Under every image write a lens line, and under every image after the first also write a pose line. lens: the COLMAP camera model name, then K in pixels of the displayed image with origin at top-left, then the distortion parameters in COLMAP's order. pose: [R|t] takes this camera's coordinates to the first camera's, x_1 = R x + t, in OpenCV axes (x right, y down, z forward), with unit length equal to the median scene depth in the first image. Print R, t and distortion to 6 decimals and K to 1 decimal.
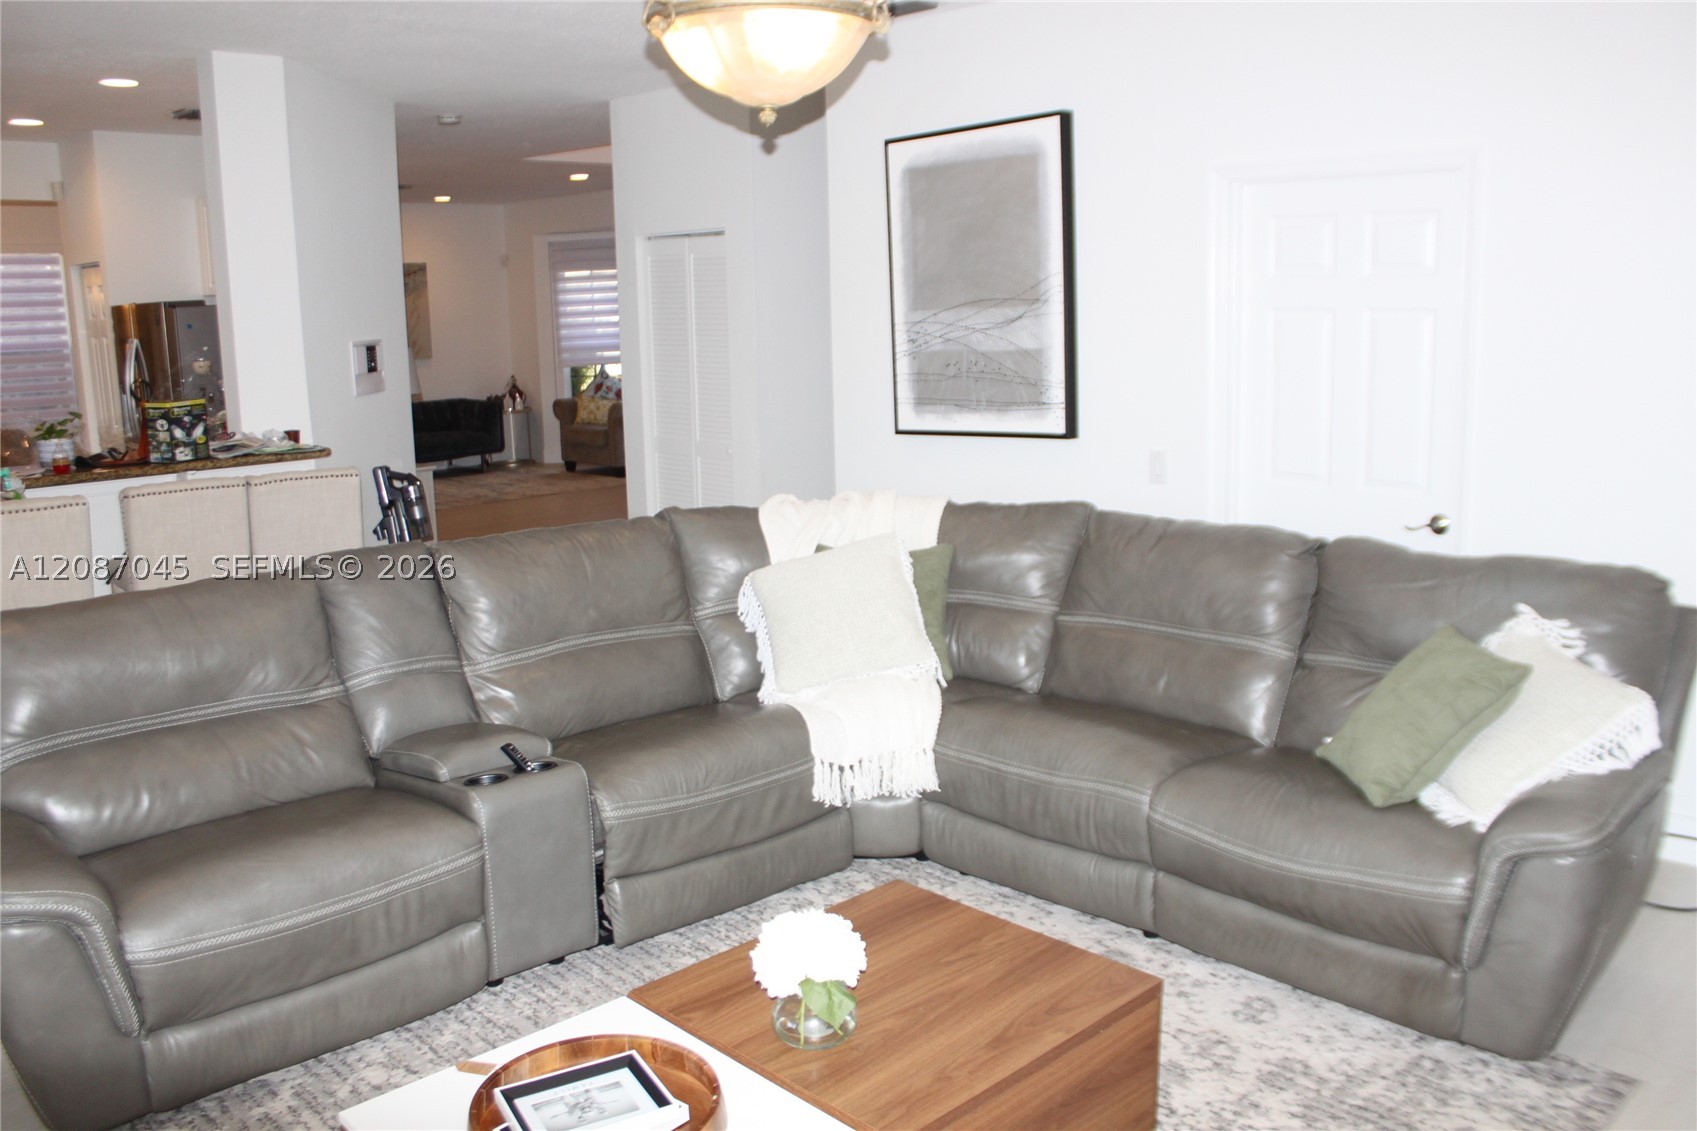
lens RADIAL K [[1413.5, 0, 848.5], [0, 1413.5, 565.5], [0, 0, 1]] dist [-0.164226, 0.099451]
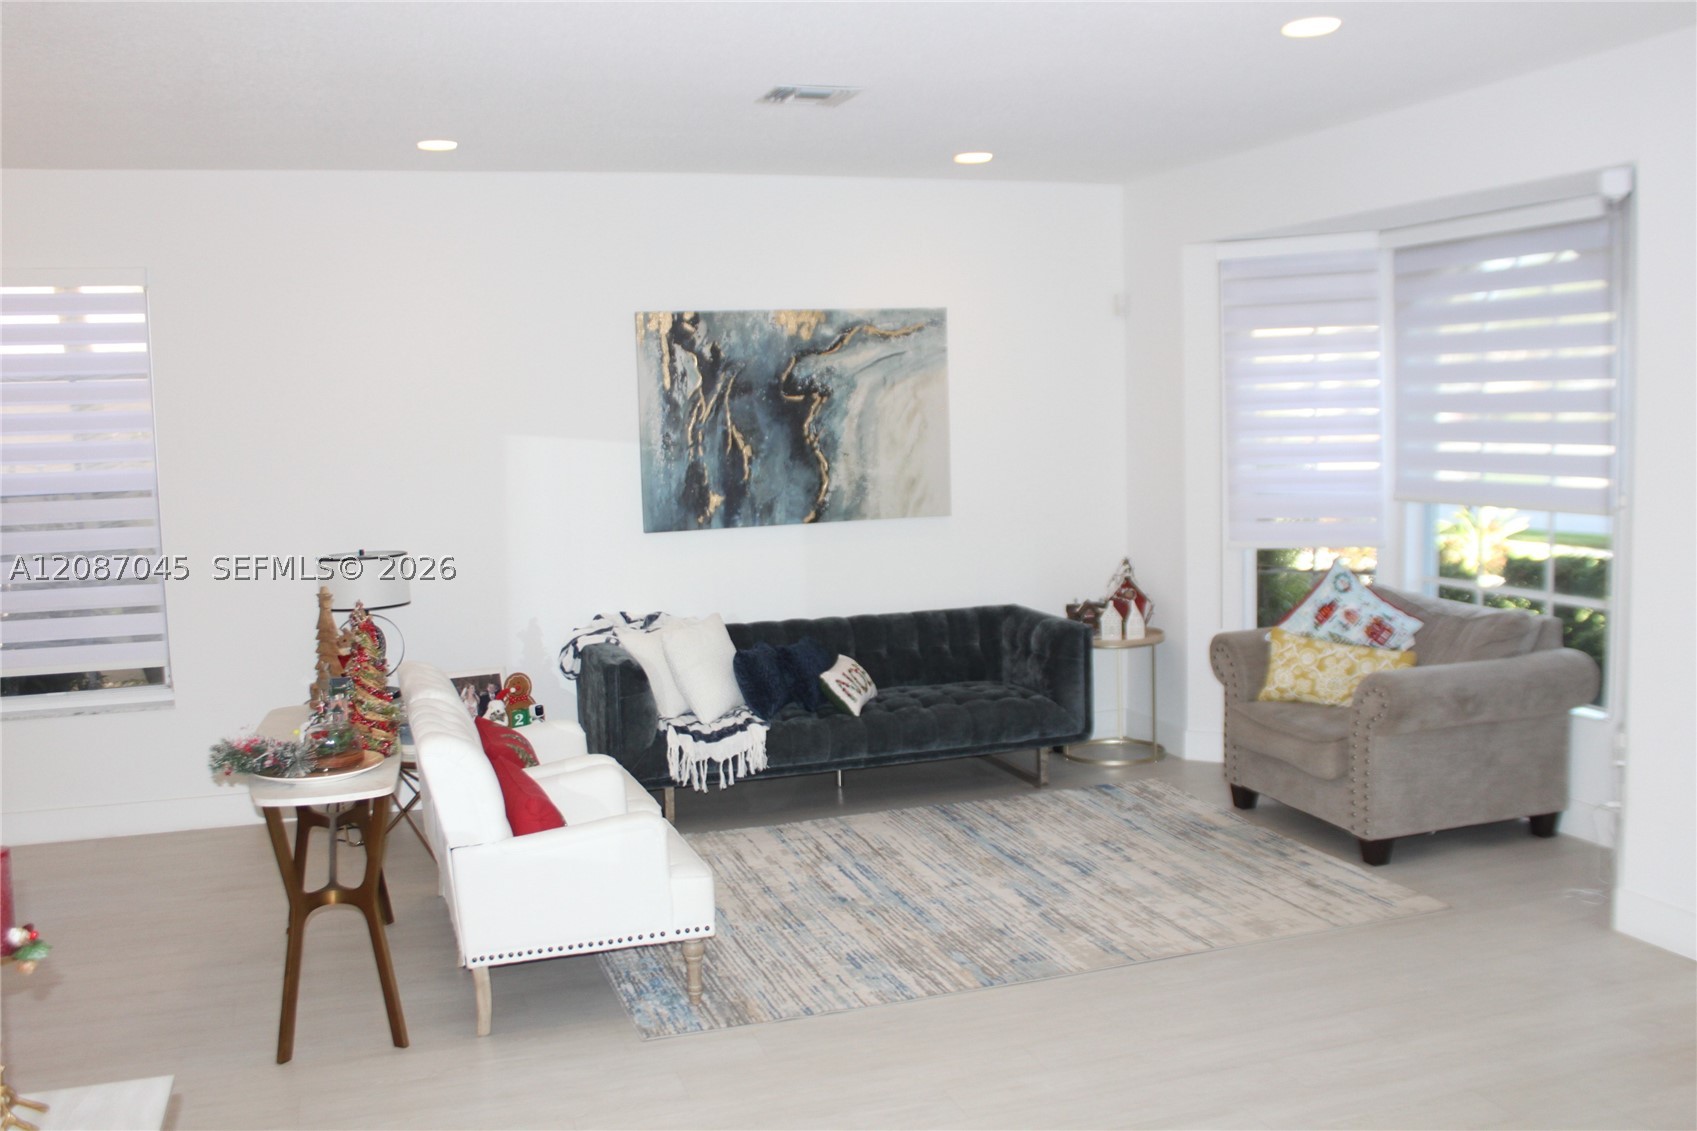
lens RADIAL K [[1550.6, 0, 848.5], [0, 1550.6, 565.5], [0, 0, 1]] dist [-0.130331, 0.001092]
pose [[0.901706, 0.046543, -0.429837, -0.109568], [-0.074658, 0.996016, -0.048767, -0.105278], [0.425855, 0.076064, 0.901589, 0.526061]]
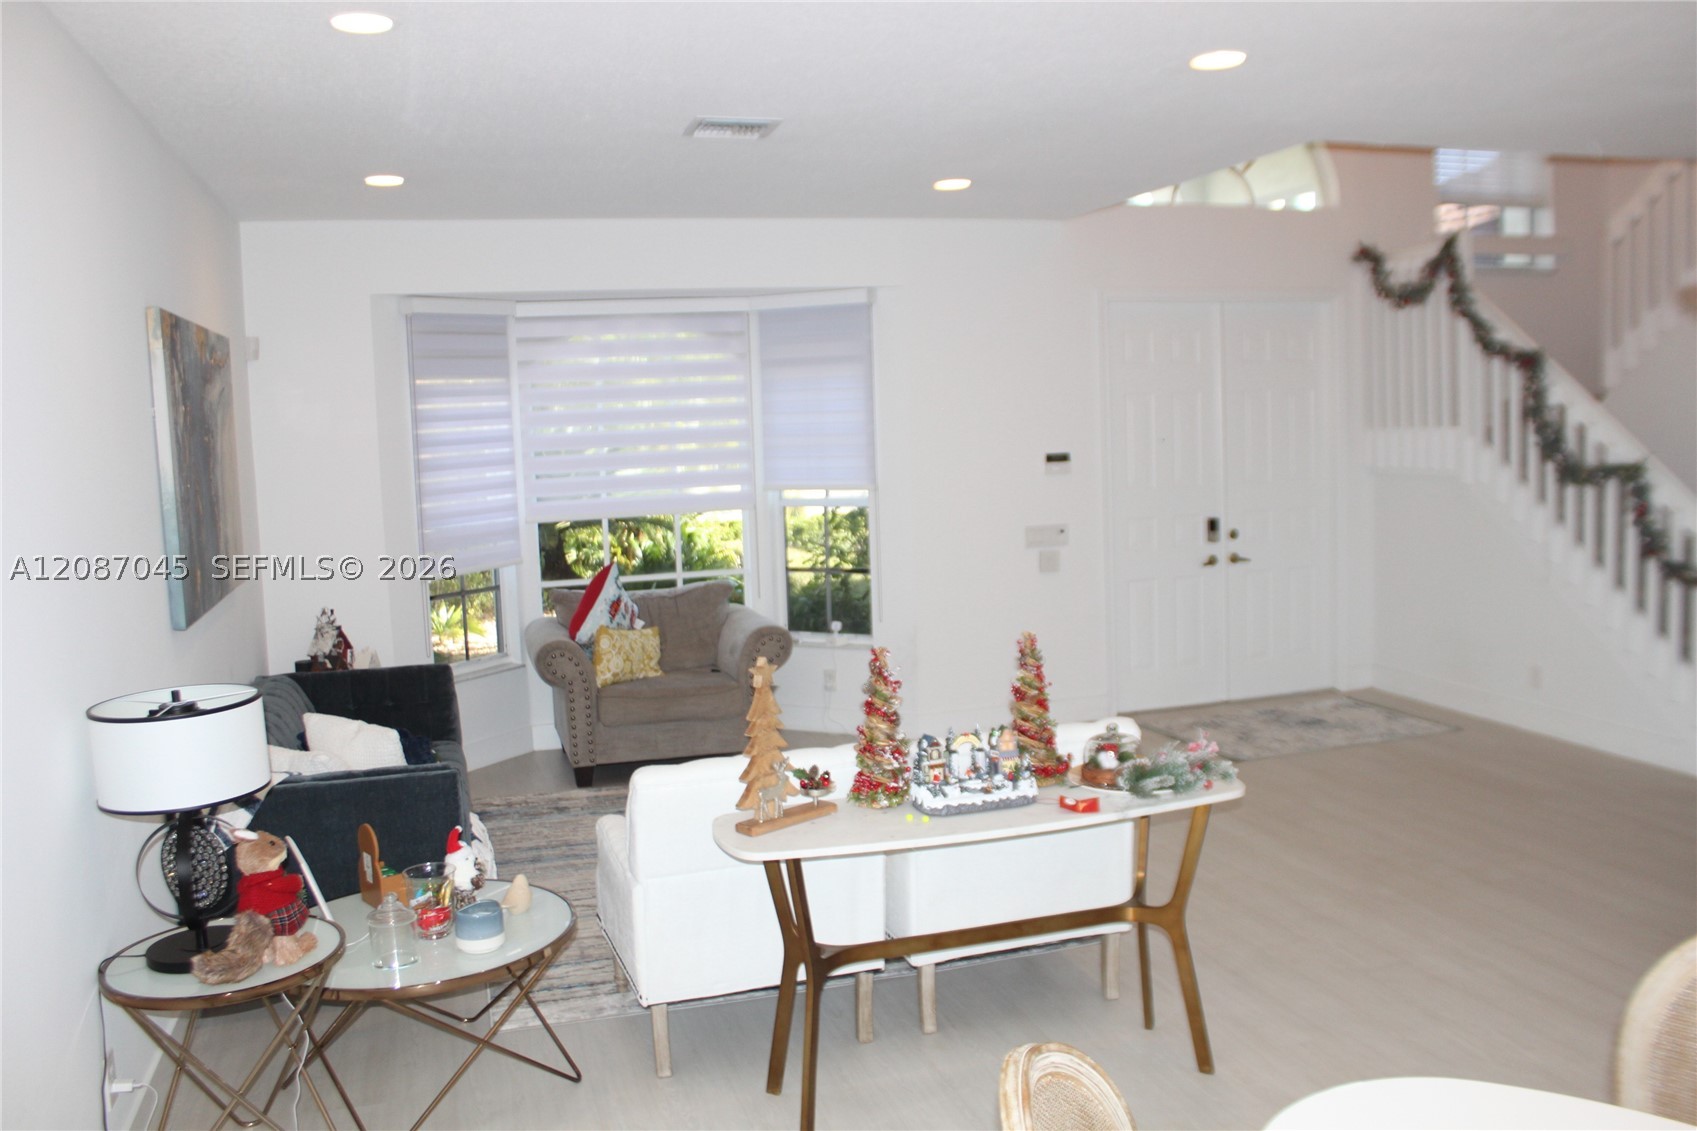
lens RADIAL K [[1413.5, 0, 848.5], [0, 1413.5, 565.5], [0, 0, 1]] dist [-0.164226, 0.099451]
pose [[0.463879, -0.081103, 0.882178, -0.562203], [0.187134, 0.982301, -0.008093, -0.118219], [-0.865908, 0.168840, 0.470846, 0.668100]]
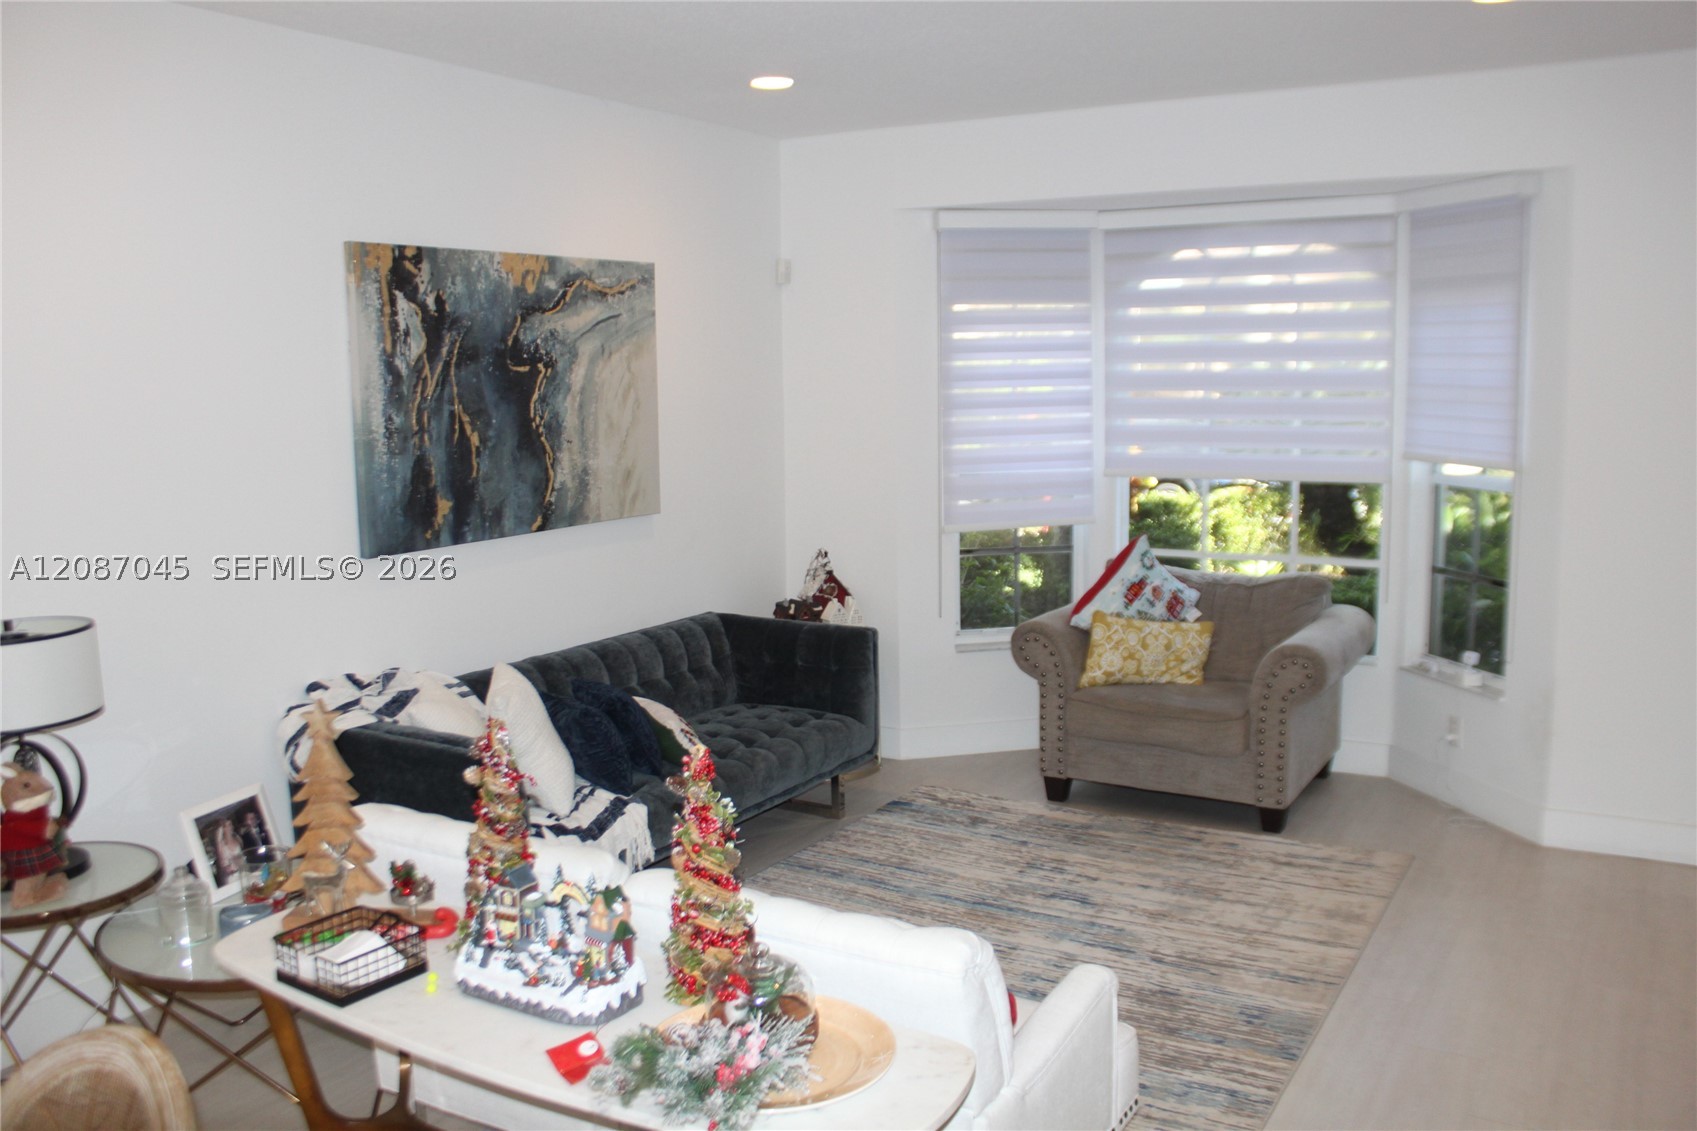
lens RADIAL K [[1413.5, 0, 848.5], [0, 1413.5, 565.5], [0, 0, 1]] dist [-0.164226, 0.099451]
pose [[0.966678, -0.022808, 0.254977, -0.348215], [0.036470, 0.998134, -0.048982, -0.113839], [-0.253384, 0.056648, 0.965706, 0.613144]]
